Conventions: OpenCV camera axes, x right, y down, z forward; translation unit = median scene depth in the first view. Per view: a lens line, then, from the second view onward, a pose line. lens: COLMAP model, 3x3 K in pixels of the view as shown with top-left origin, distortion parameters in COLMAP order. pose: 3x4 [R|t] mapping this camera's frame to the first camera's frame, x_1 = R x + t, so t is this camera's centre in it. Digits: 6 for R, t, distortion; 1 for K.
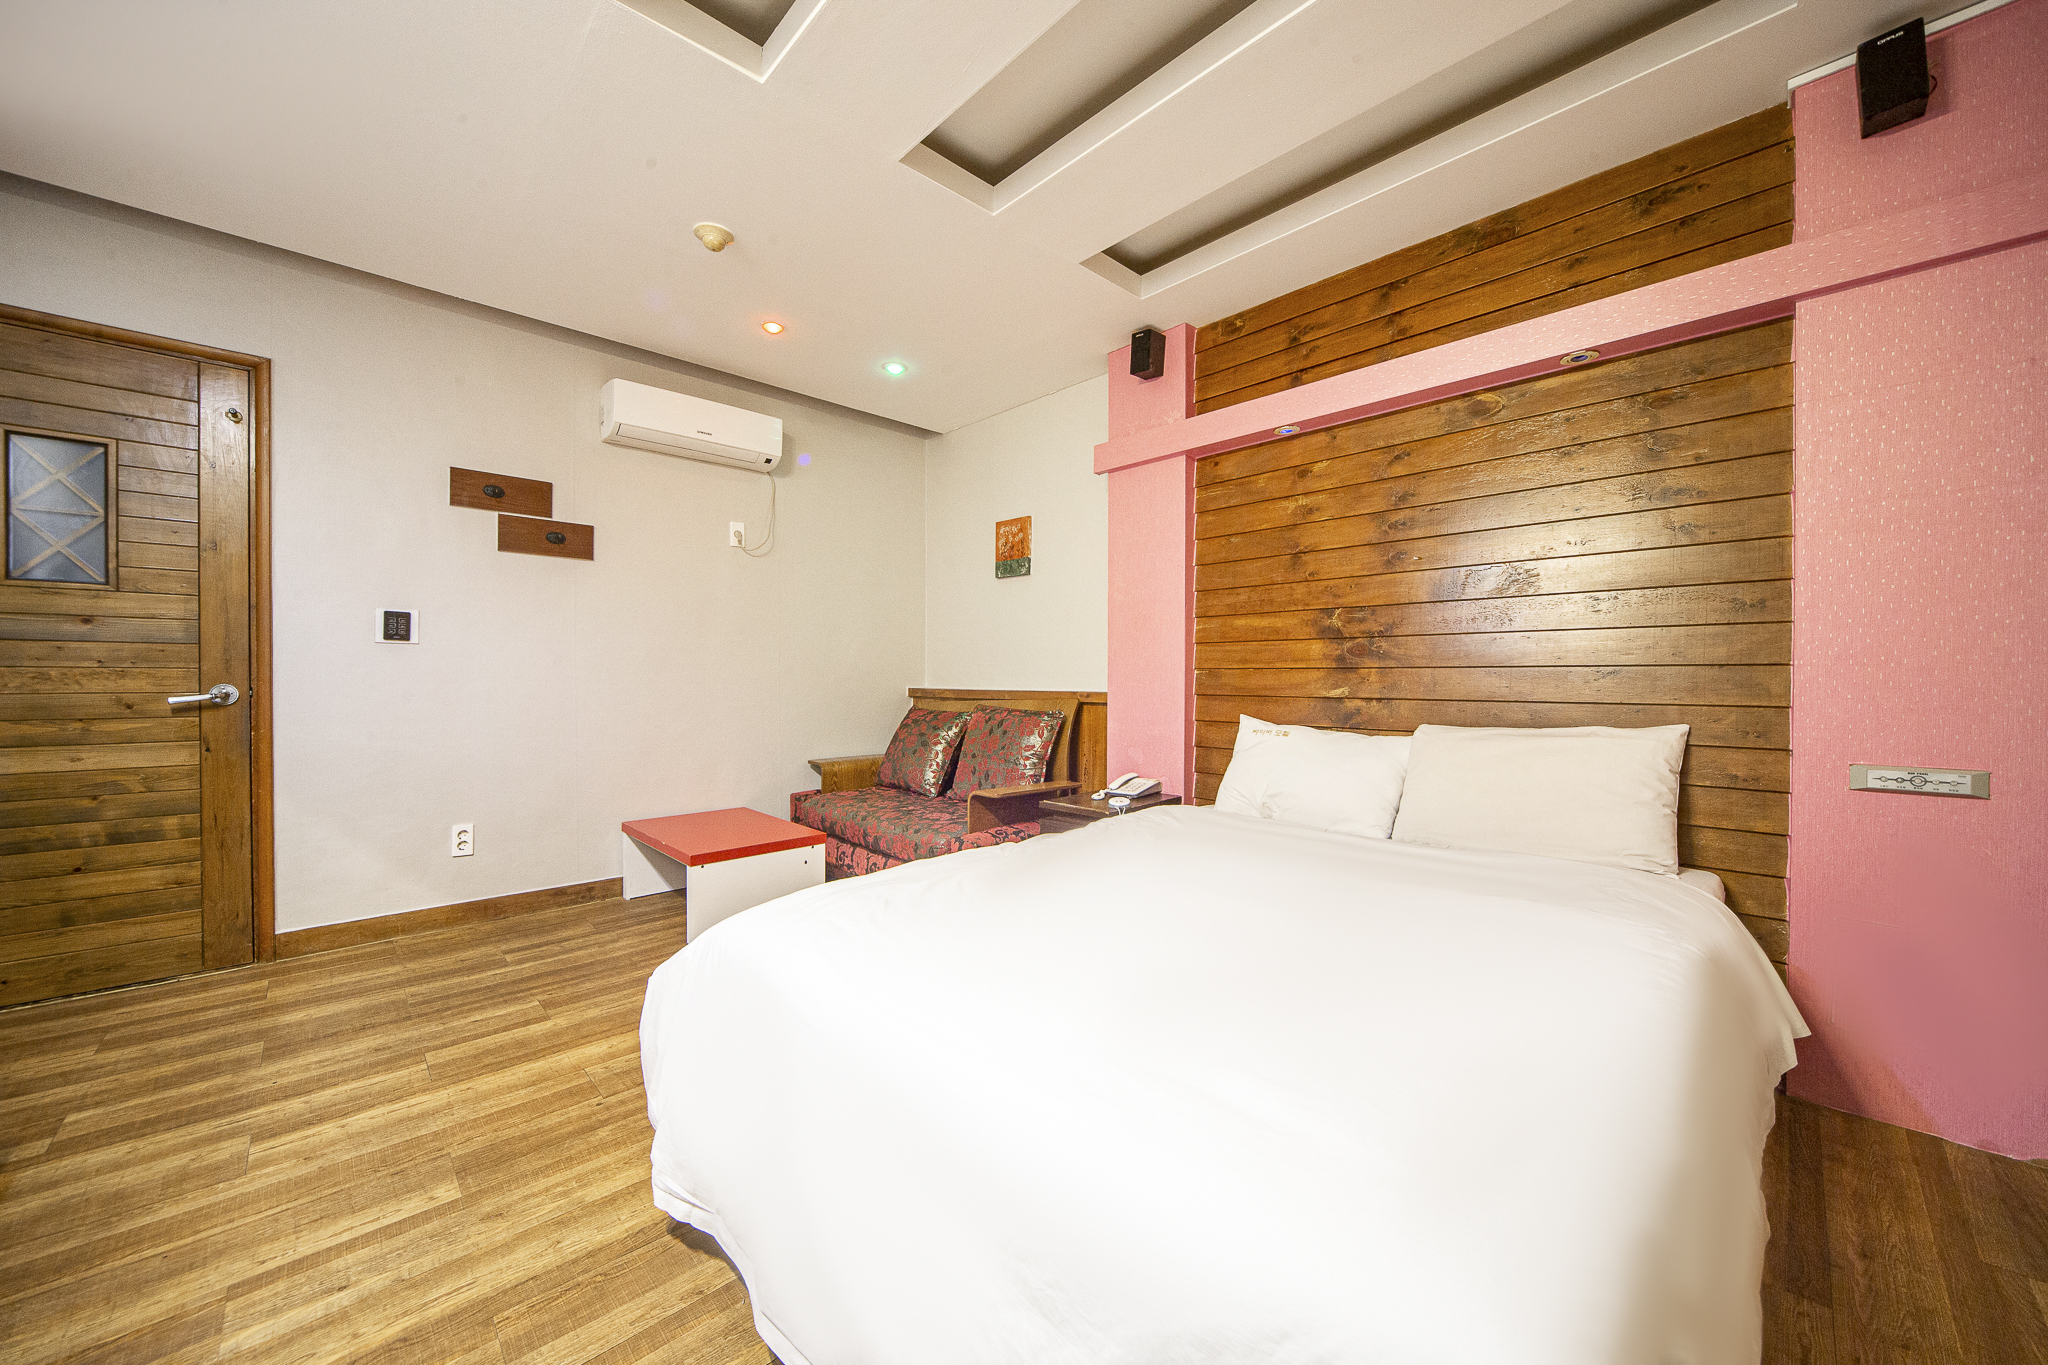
lens RADIAL K [[744.7, 0, 1010.3], [0, 744.7, 685.6], [0, 0, 1]] dist [-0.011017, -0.000440]
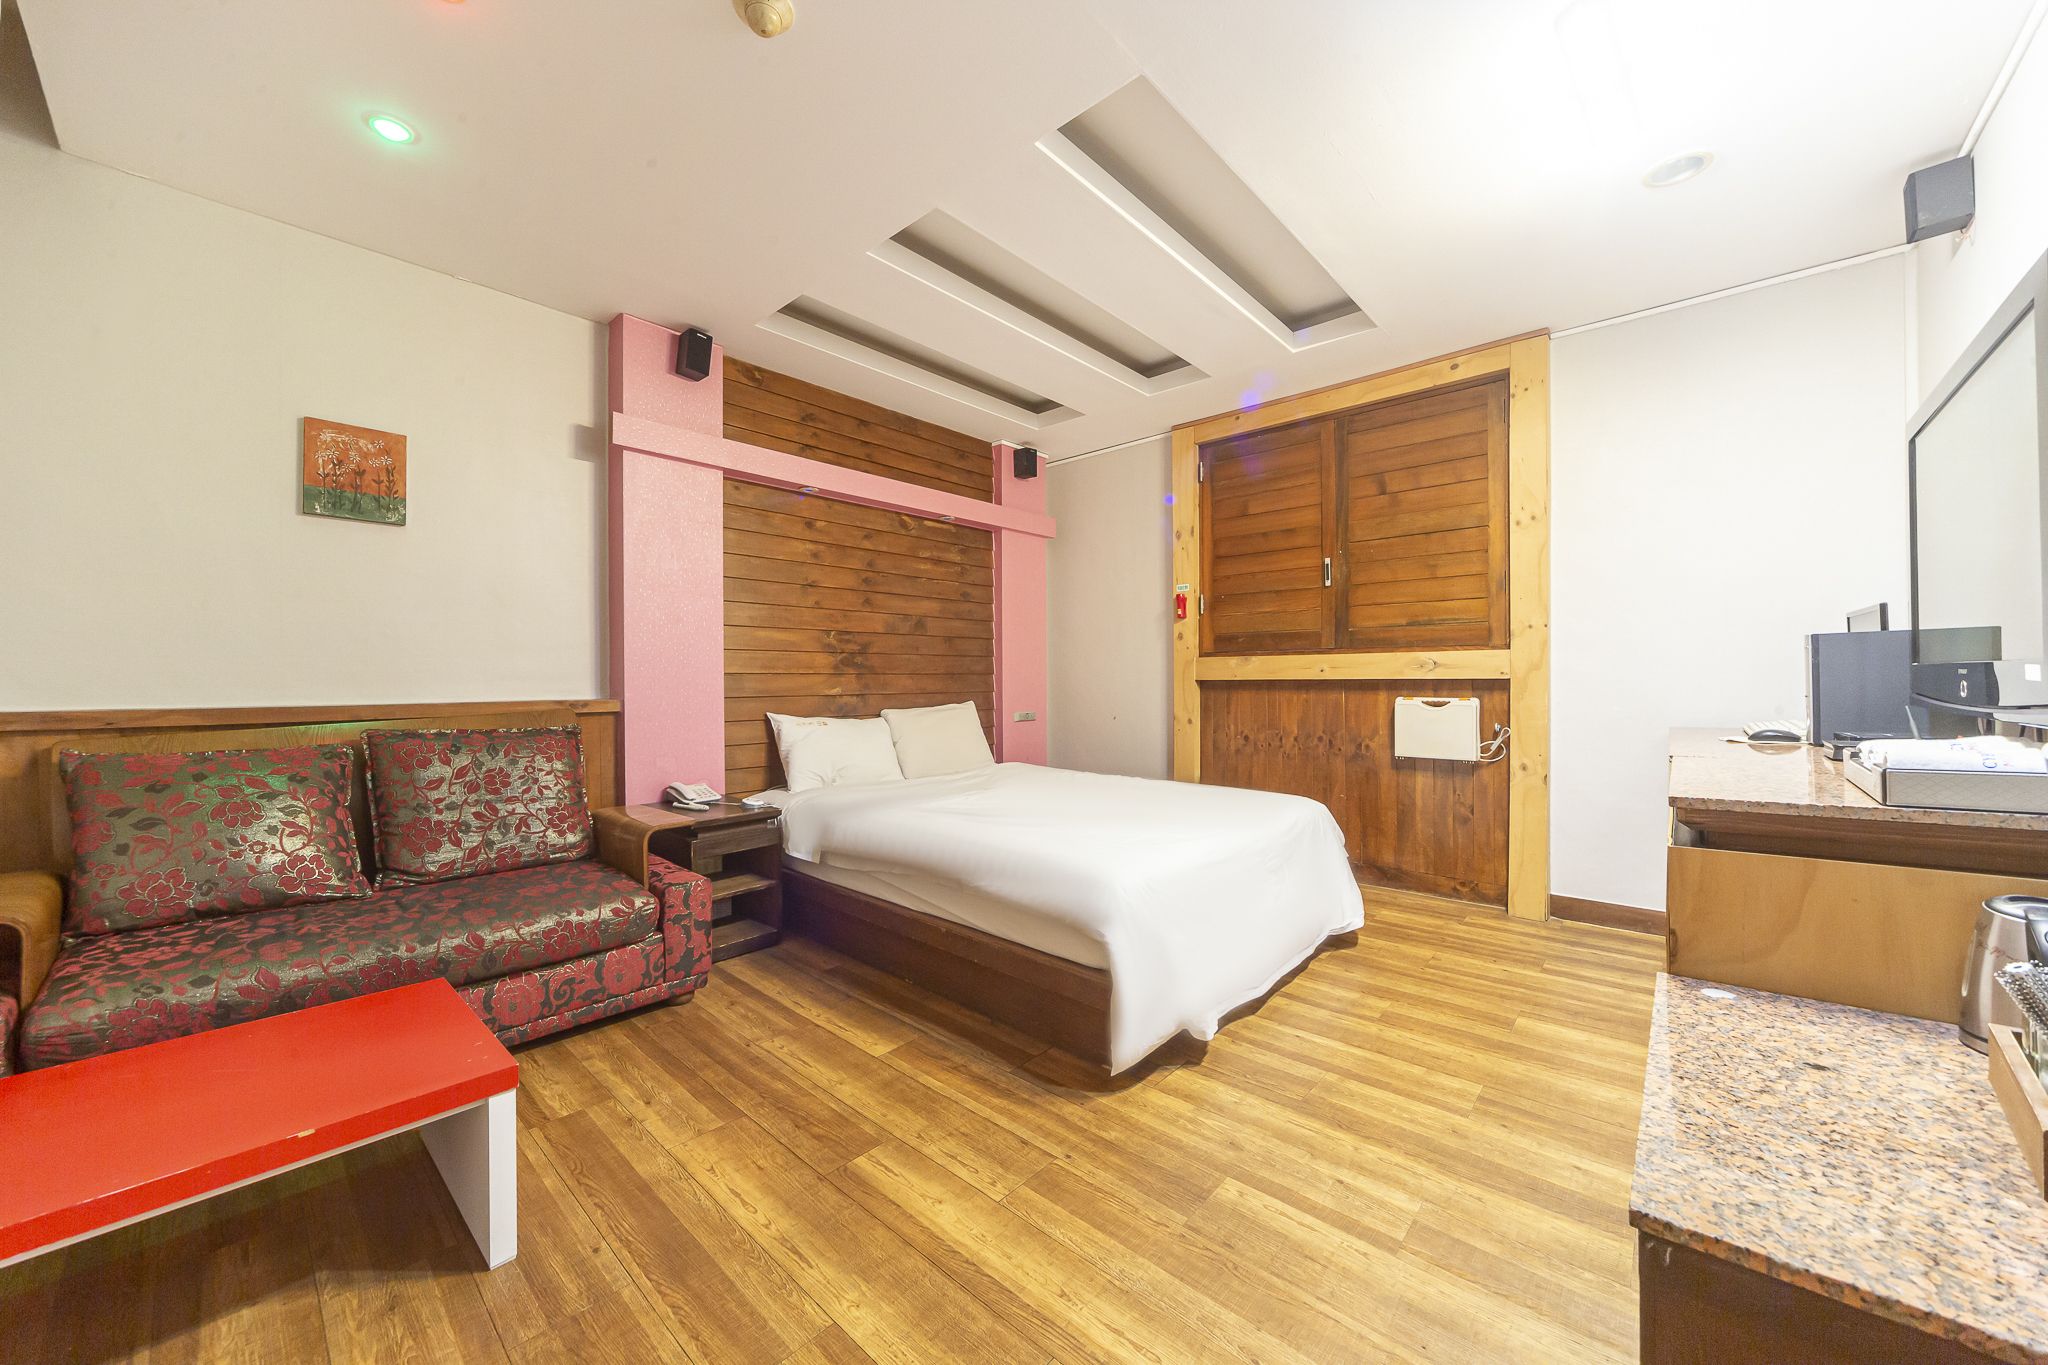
lens RADIAL K [[744.7, 0, 1028.9], [0, 744.7, 684.4], [0, 0, 1]] dist [-0.011017, -0.000440]
pose [[-0.087595, -0.012659, 0.996076, -1.007651], [0.012756, 0.999823, 0.013828, -0.018961], [-0.996075, 0.013917, -0.087418, 0.778043]]
